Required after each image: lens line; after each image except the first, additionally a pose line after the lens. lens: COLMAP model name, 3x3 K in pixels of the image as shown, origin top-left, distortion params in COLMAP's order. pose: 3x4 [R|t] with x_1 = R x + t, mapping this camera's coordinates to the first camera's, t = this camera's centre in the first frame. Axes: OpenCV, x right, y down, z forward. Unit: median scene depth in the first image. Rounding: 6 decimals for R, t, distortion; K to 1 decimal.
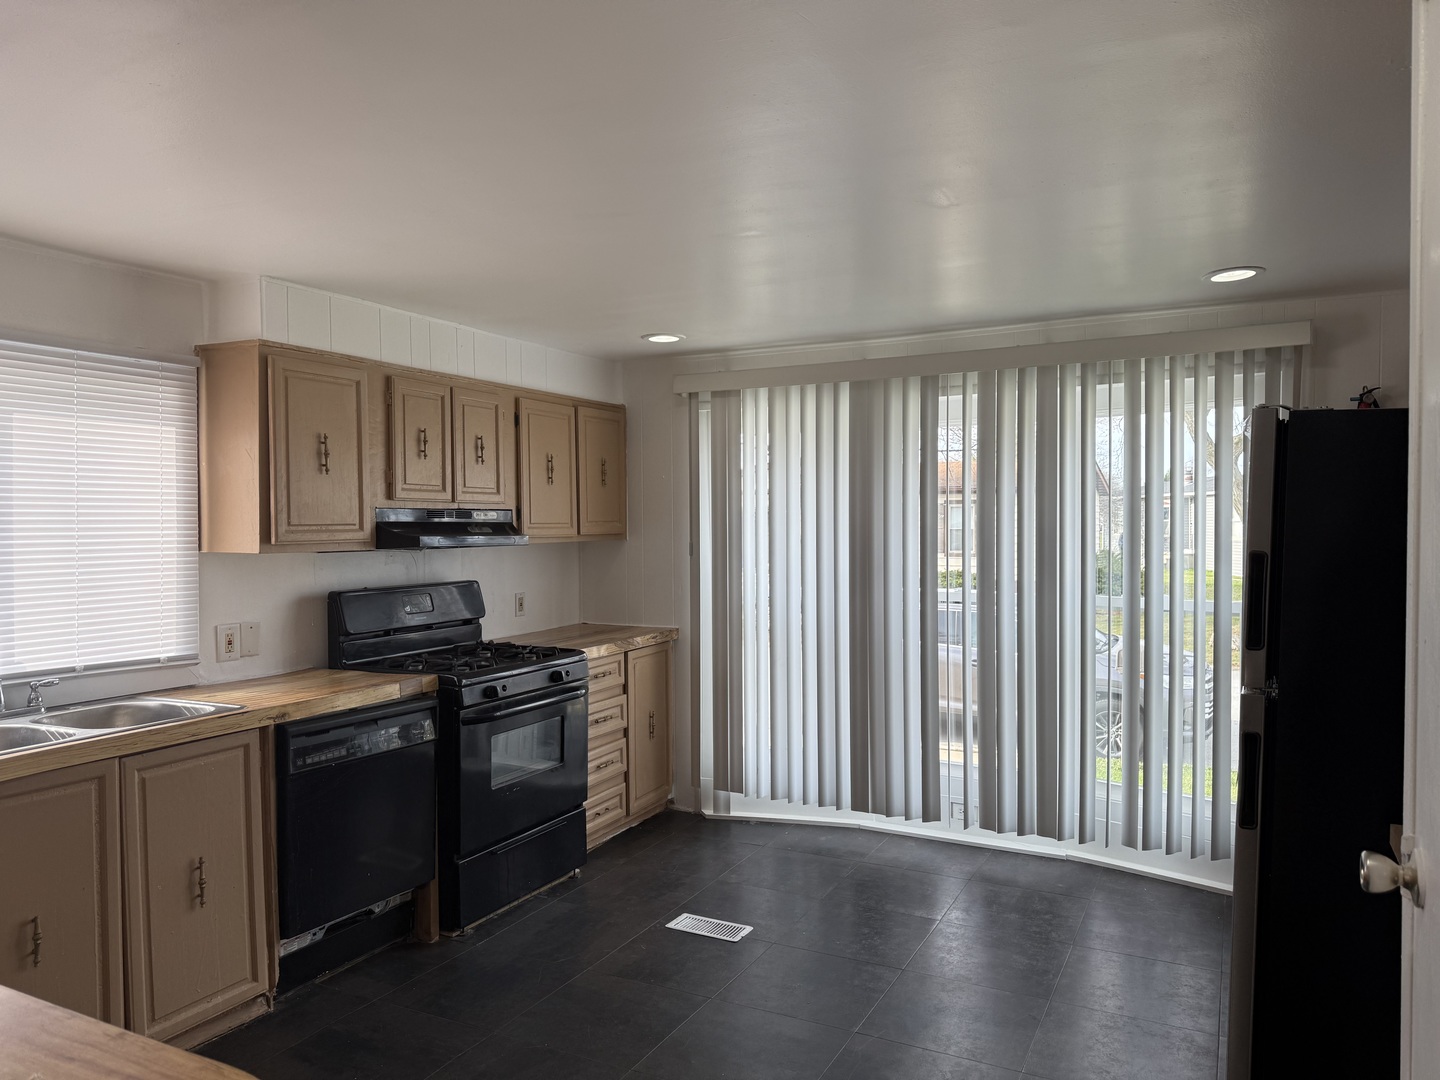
lens RADIAL K [[966.7, 0, 720.0], [0, 966.7, 540.0], [0, 0, 1]] dist [-0.004219, -0.004532]
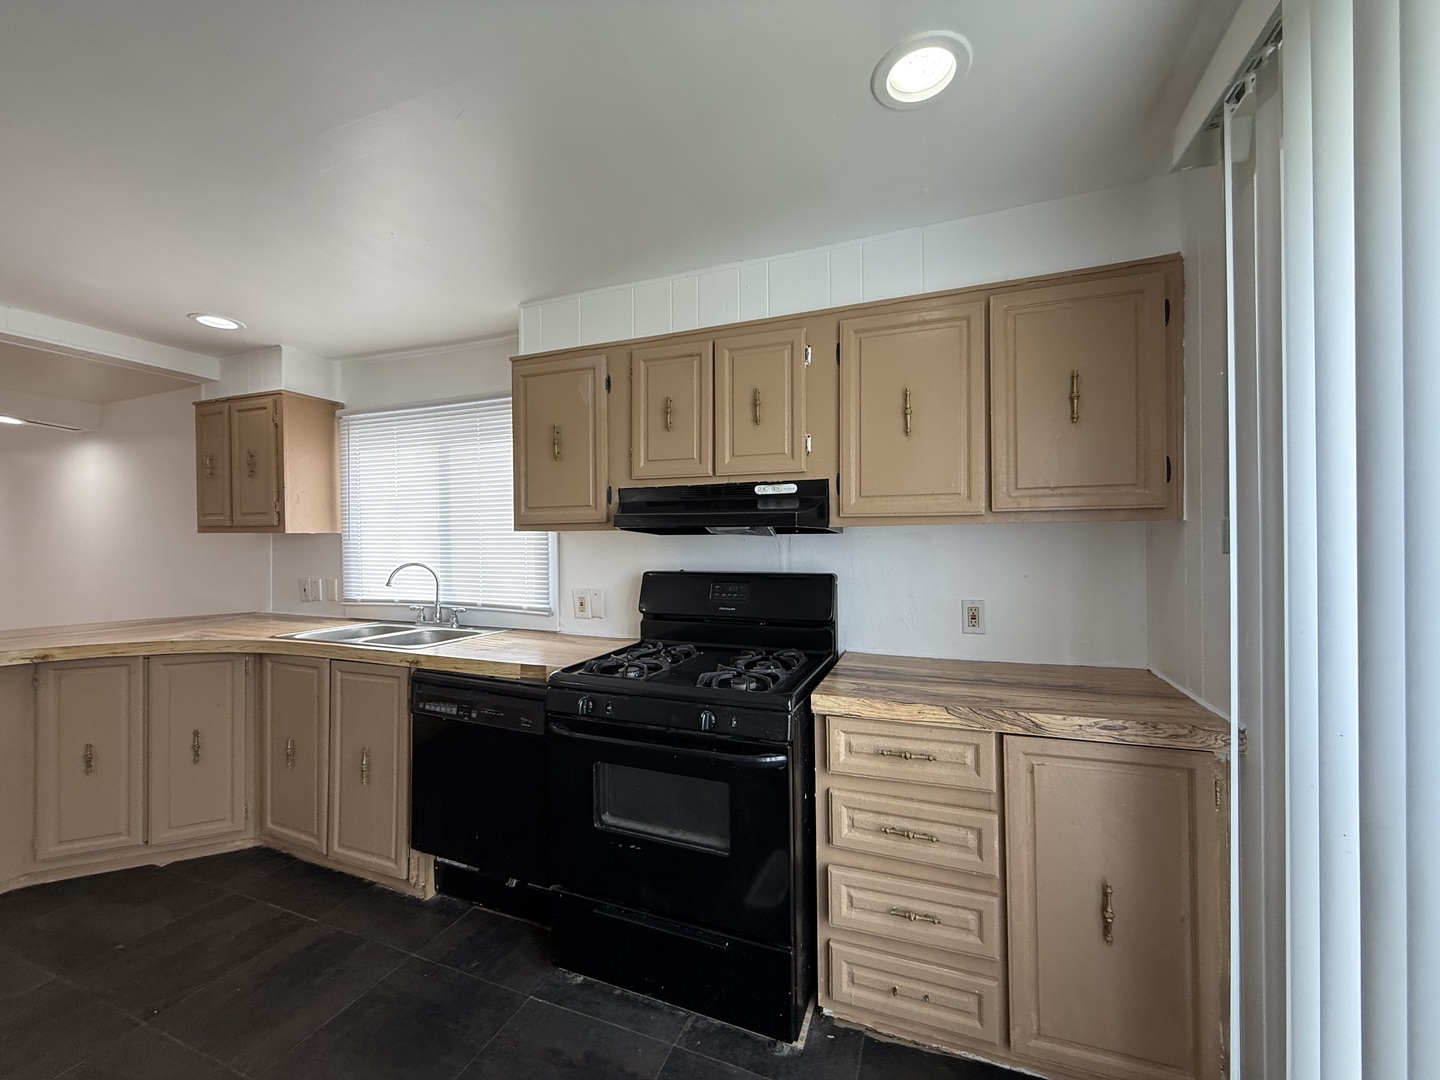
lens RADIAL K [[579.9, 0, 720.0], [0, 579.9, 540.0], [0, 0, 1]] dist [0.001418, 0.000176]
pose [[0.106511, 0.007280, -0.994285, 0.213857], [-0.012301, 0.999906, 0.006004, 0.012914], [0.994235, 0.011591, 0.106591, 0.890505]]
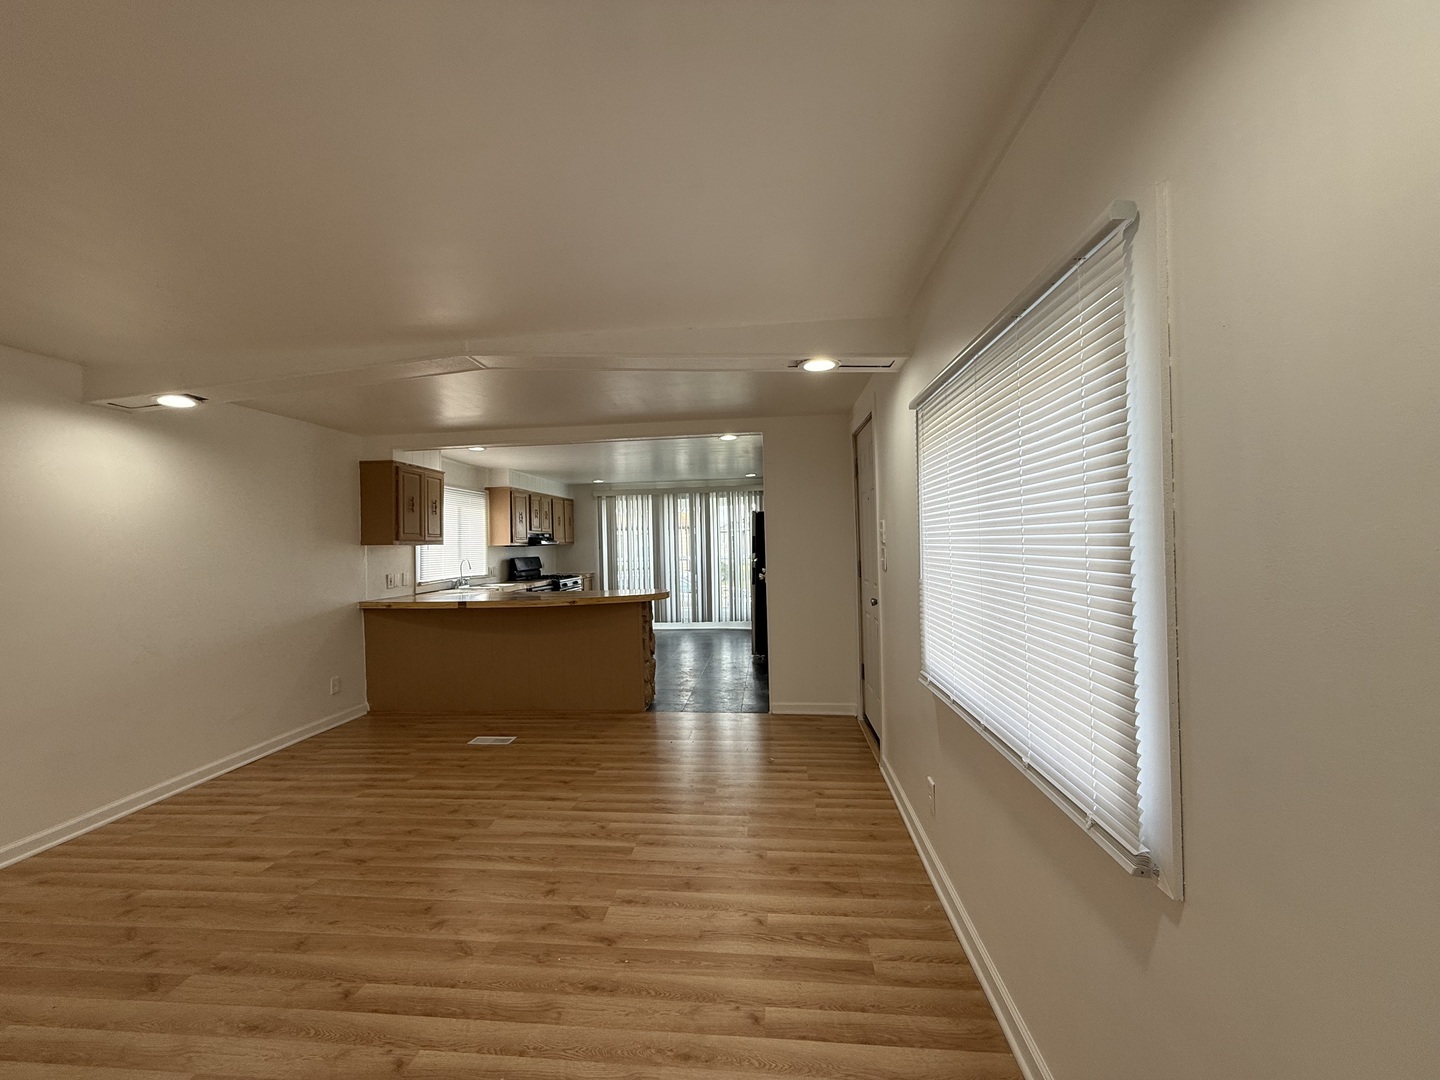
lens RADIAL K [[579.9, 0, 720.0], [0, 579.9, 540.0], [0, 0, 1]] dist [0.001418, 0.000176]
pose [[0.928881, -0.017304, 0.369975, -0.414316], [0.027800, 0.999348, -0.023055, 0.050798], [-0.369334, 0.031701, 0.928756, -1.010112]]
